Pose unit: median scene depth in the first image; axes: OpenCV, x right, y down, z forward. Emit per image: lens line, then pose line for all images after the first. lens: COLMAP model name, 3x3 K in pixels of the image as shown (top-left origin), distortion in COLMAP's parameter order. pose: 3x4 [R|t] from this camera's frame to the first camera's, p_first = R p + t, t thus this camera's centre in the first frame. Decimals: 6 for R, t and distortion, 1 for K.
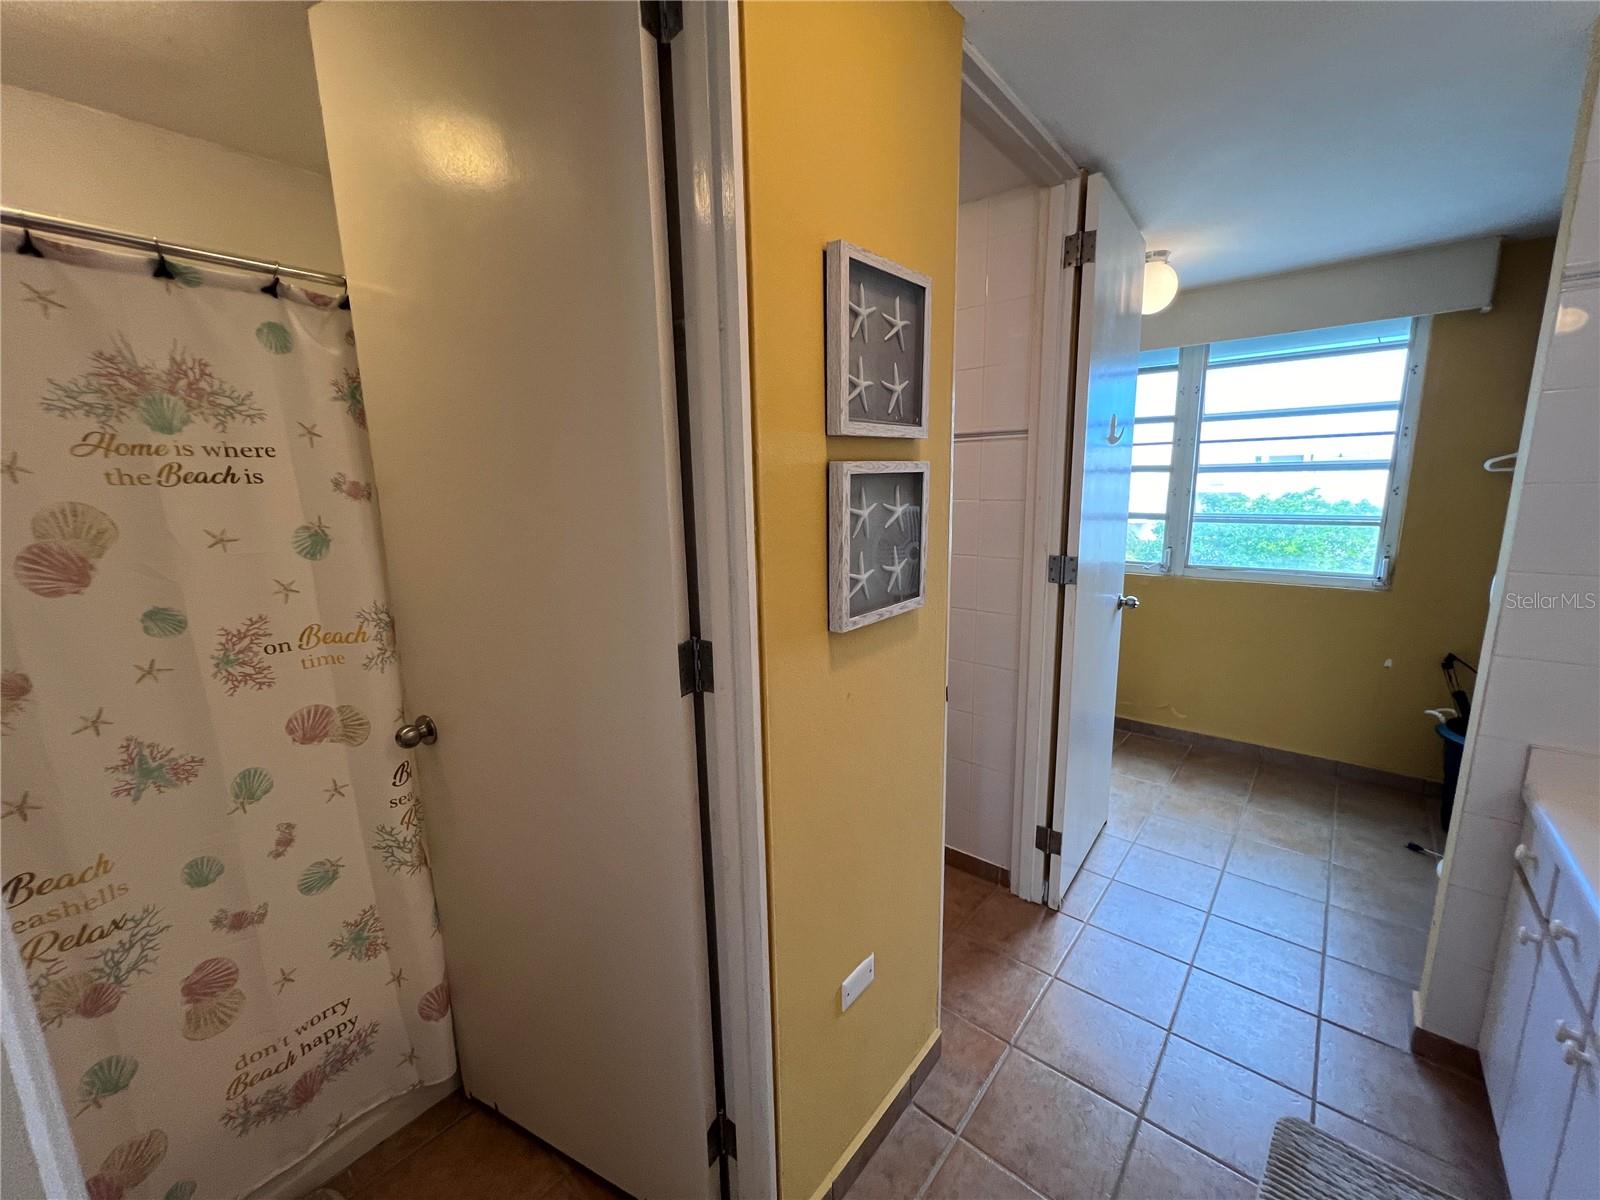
lens RADIAL K [[649.6, 0, 794.4], [0, 649.6, 601.1], [0, 0, 1]] dist [-0.001275, 0.000854]
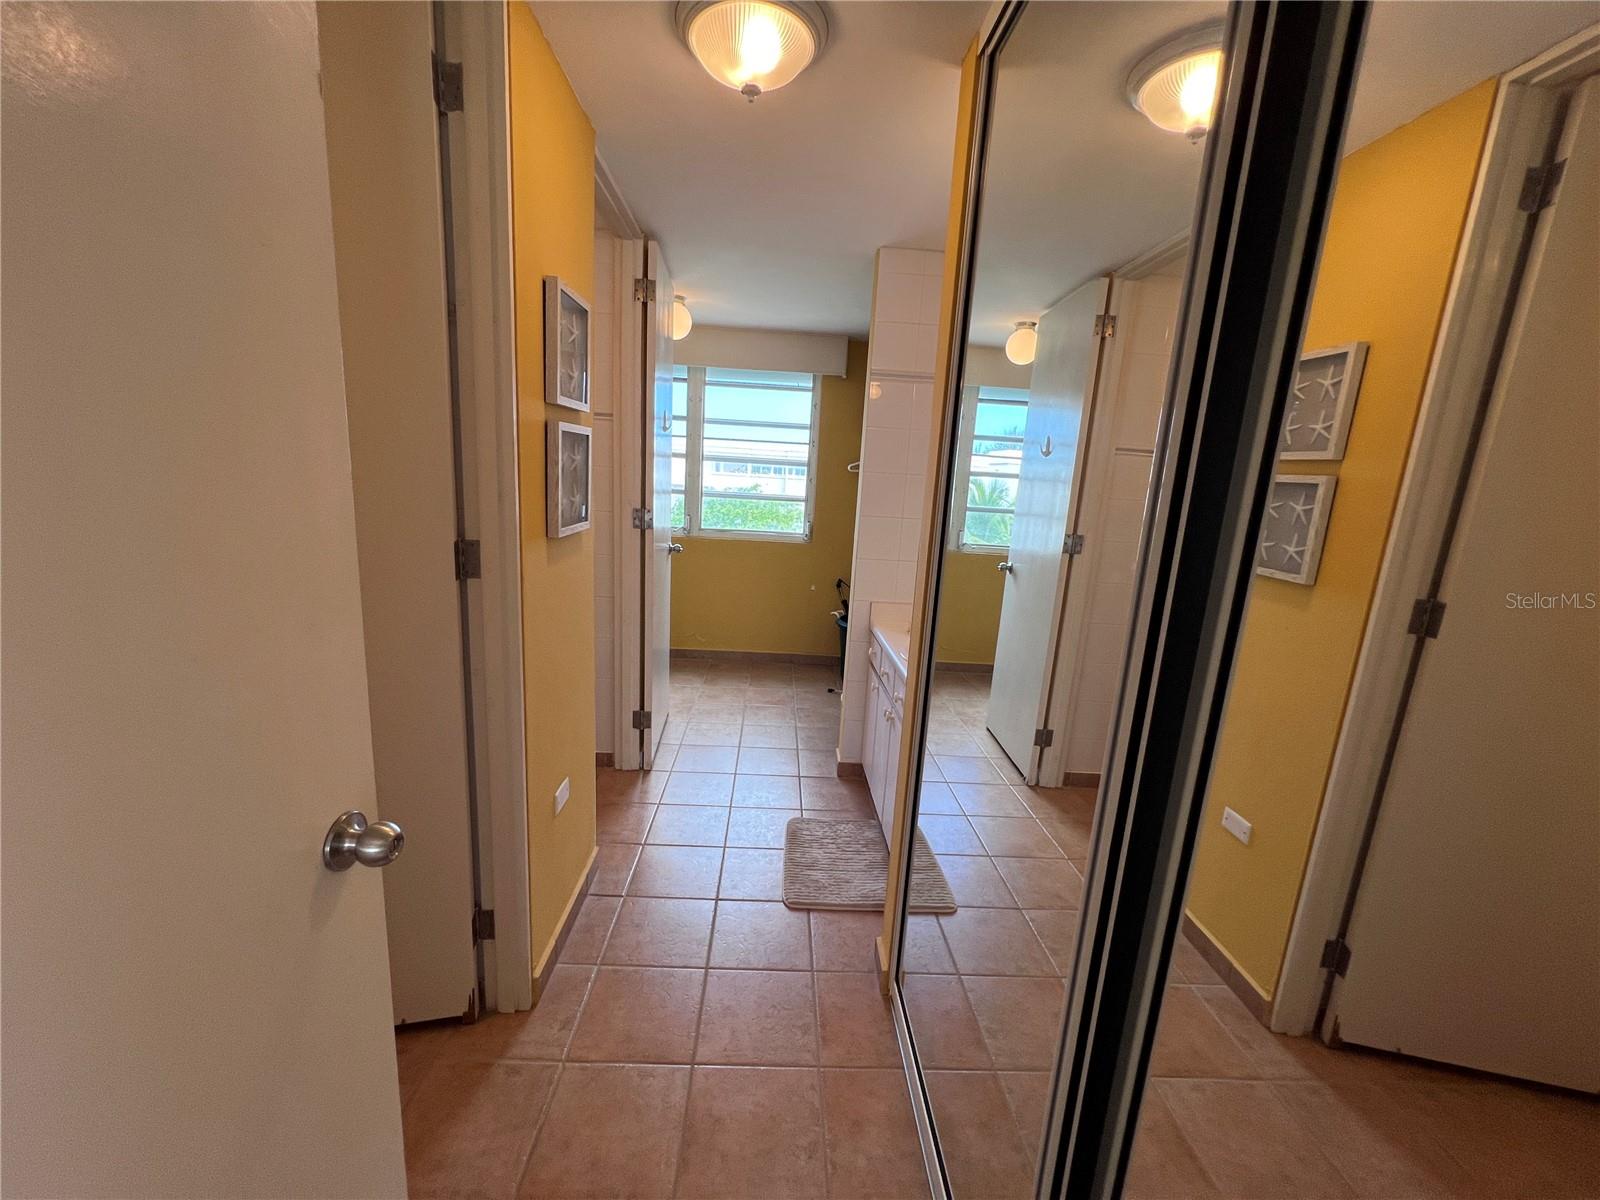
lens RADIAL K [[649.6, 0, 802.0], [0, 649.6, 604.7], [0, 0, 1]] dist [-0.001275, 0.000854]
pose [[0.736379, -0.072096, 0.672717, -0.227623], [0.053657, 0.997397, 0.048157, 0.068905], [-0.674438, 0.000634, 0.738331, -0.204301]]
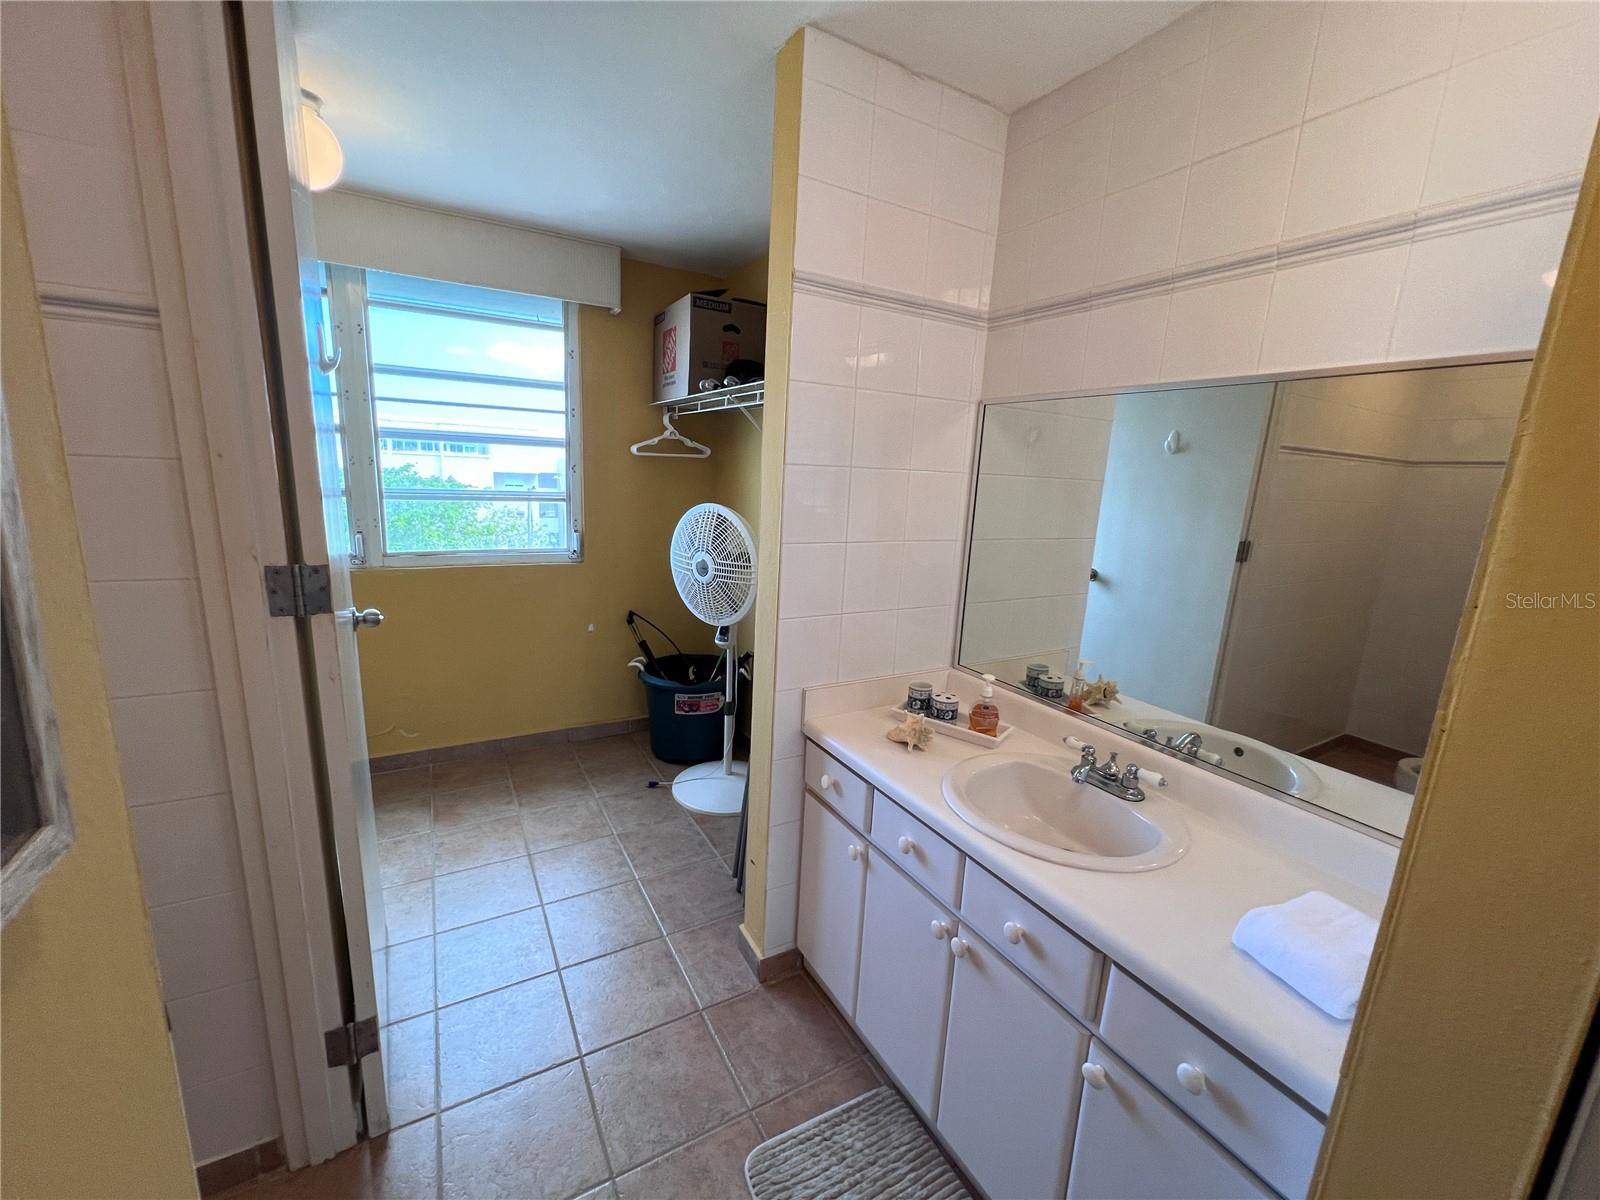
lens RADIAL K [[649.6, 0, 802.4], [0, 649.6, 602.5], [0, 0, 1]] dist [-0.001275, 0.000854]
pose [[0.342549, -0.156462, 0.926380, 0.038757], [0.119652, 0.985271, 0.122165, -0.043759], [-0.931849, 0.068996, 0.356225, 0.327614]]
